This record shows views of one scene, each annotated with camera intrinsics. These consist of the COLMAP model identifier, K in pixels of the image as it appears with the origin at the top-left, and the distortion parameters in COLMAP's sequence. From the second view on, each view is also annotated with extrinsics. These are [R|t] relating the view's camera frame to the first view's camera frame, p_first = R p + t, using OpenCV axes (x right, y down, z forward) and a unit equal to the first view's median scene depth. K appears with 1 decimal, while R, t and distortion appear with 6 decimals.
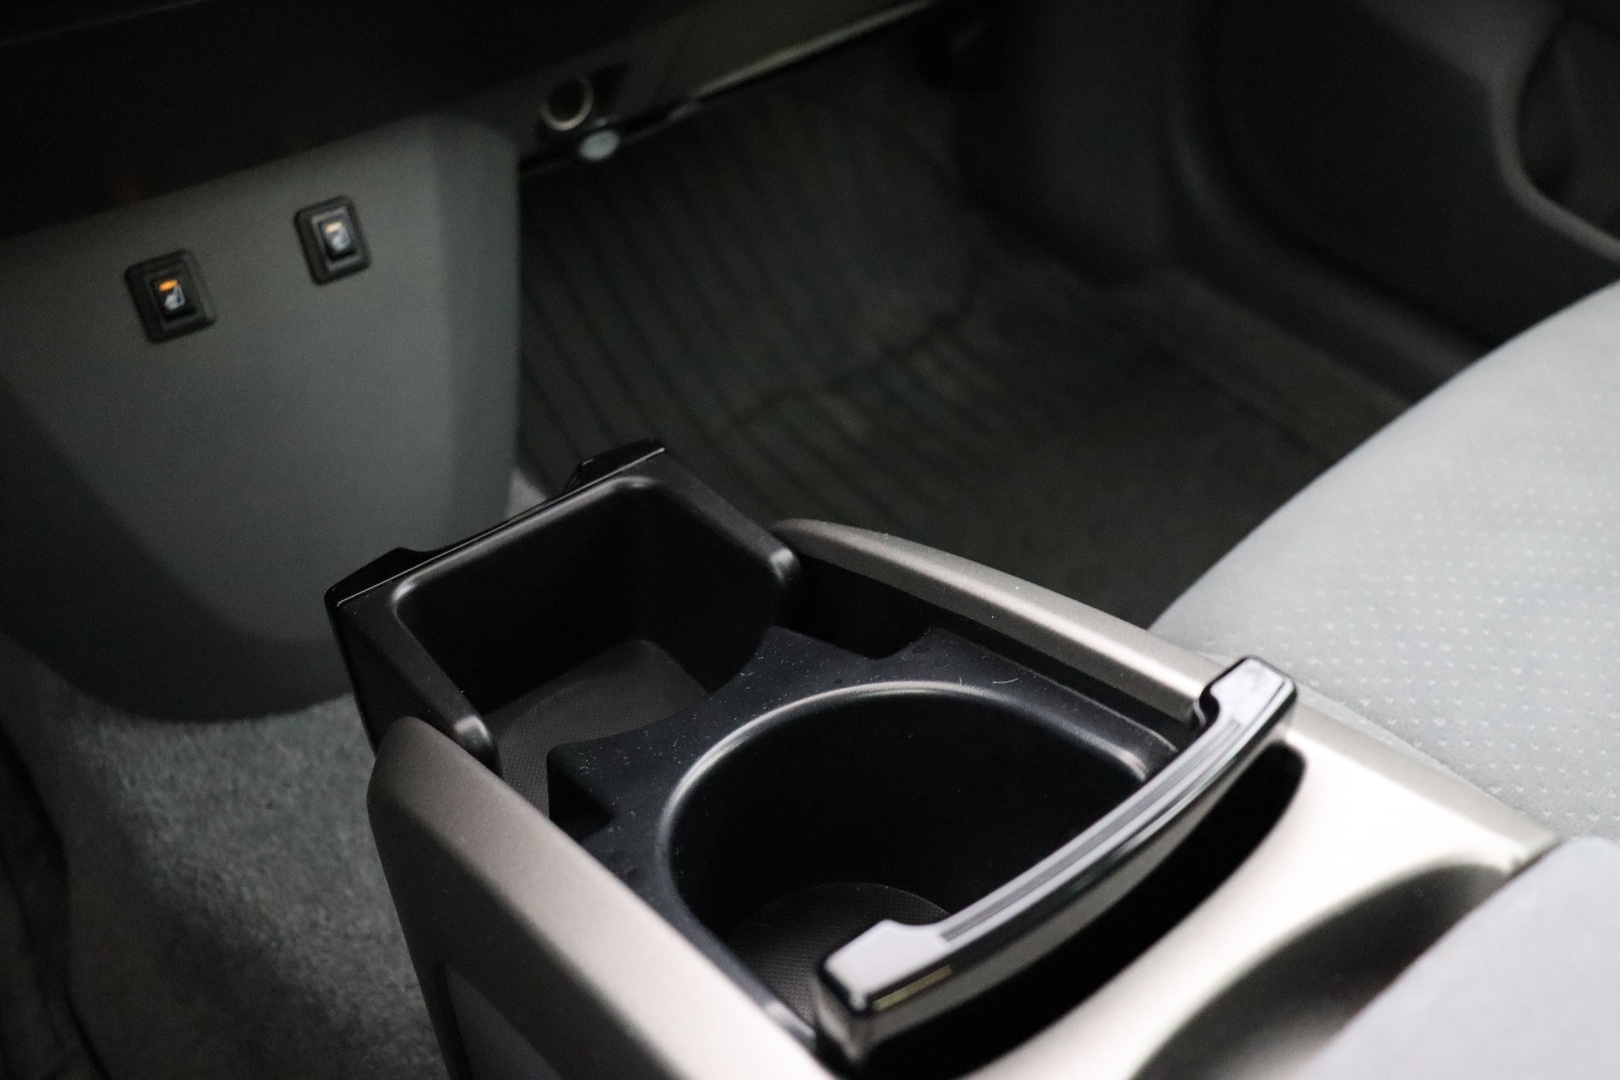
lens RADIAL K [[1587.0, 0, 810.0], [0, 1587.0, 540.0], [0, 0, 1]] dist [-0.148993, 0.200994]
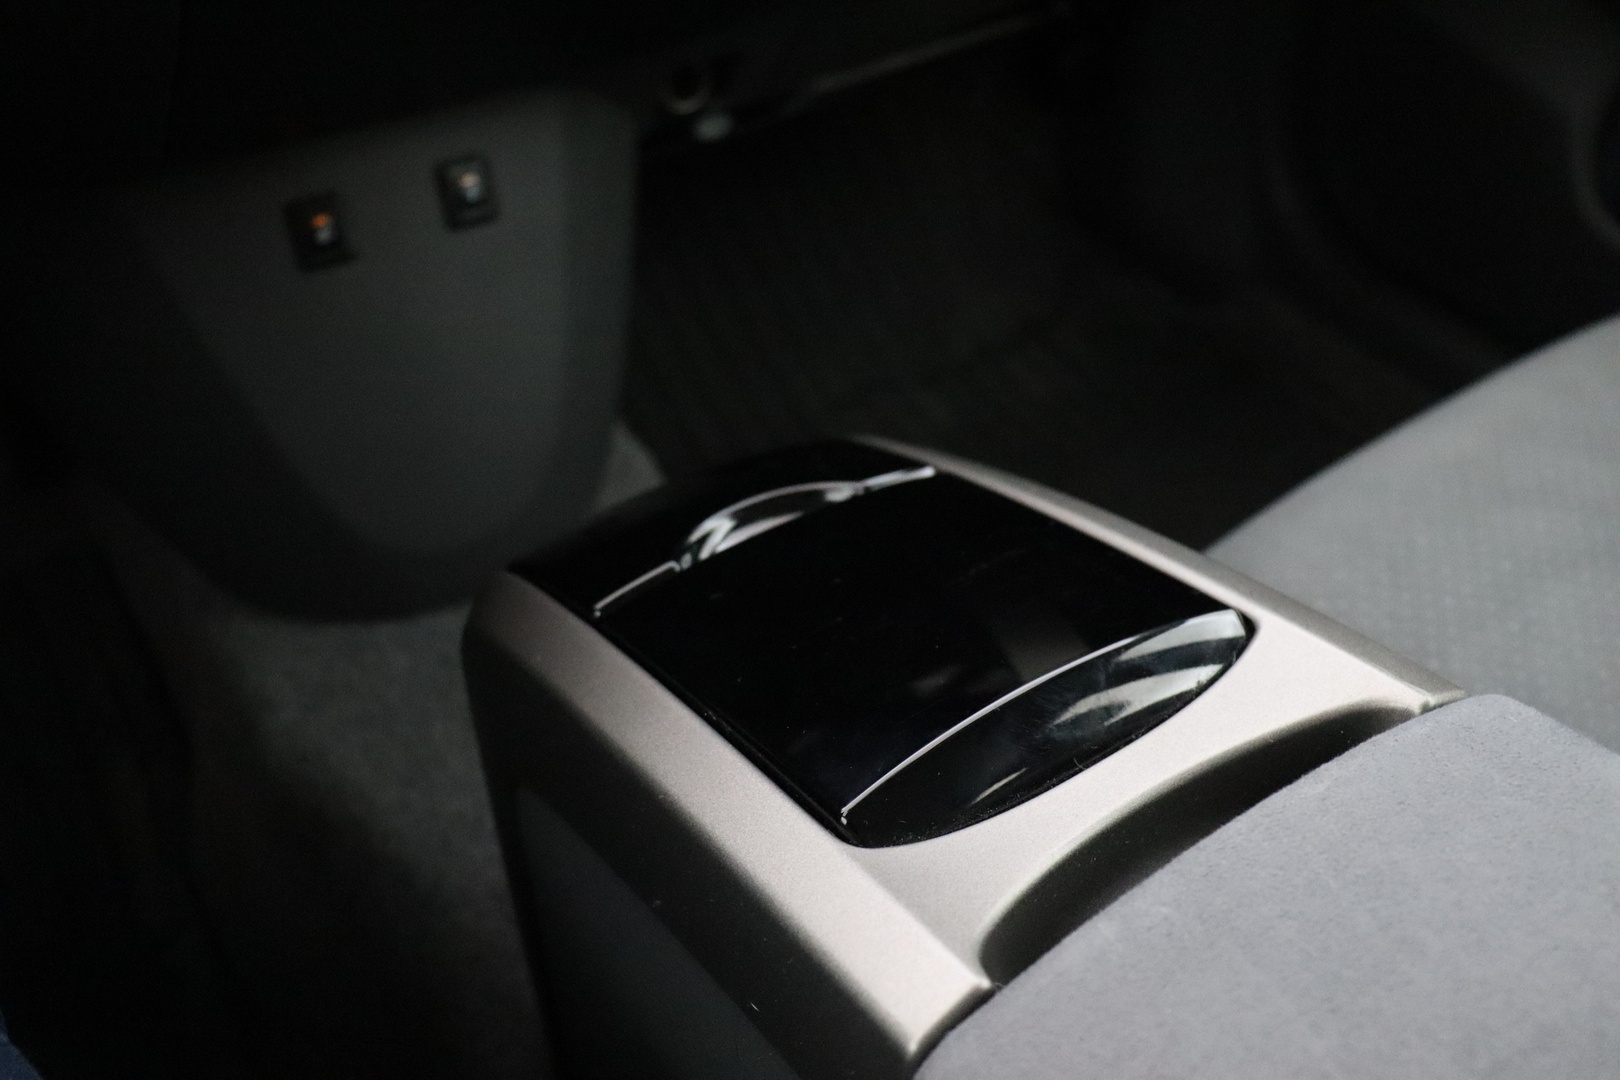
lens RADIAL K [[1587.0, 0, 810.0], [0, 1587.0, 540.0], [0, 0, 1]] dist [-0.148993, 0.200994]
pose [[0.995566, 0.060973, -0.071630, 0.034396], [-0.062643, 0.997809, -0.021297, 0.064798], [0.070174, 0.025690, 0.997204, -0.094967]]
